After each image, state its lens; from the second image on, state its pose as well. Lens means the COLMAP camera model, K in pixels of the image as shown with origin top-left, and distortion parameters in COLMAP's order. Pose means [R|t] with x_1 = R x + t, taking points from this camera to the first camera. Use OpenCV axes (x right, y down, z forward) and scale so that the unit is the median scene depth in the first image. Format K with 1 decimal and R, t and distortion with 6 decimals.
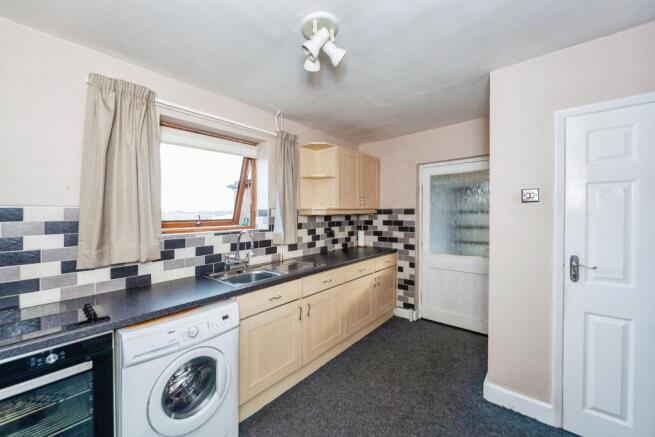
lens RADIAL K [[257.1, 0, 327.5], [0, 257.1, 218.5], [0, 0, 1]] dist [-0.000792, -0.000169]
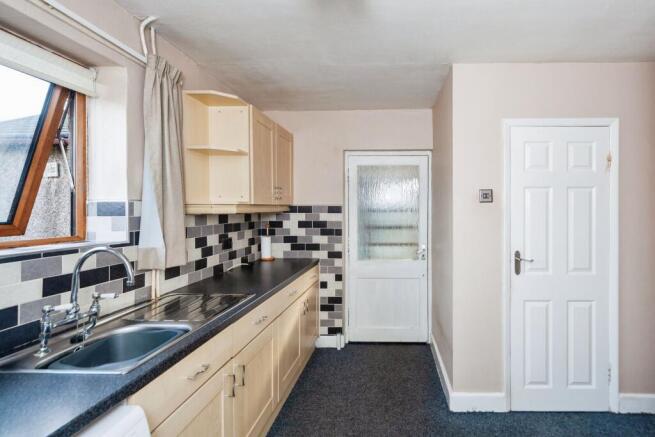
lens RADIAL K [[329.9, 0, 327.5], [0, 329.9, 218.5], [0, 0, 1]] dist [0.002130, 0.000414]
pose [[0.770465, -0.007262, 0.637440, -0.331870], [0.004583, 0.999972, 0.005853, -0.005365], [-0.637465, -0.001588, 0.770477, 0.241391]]
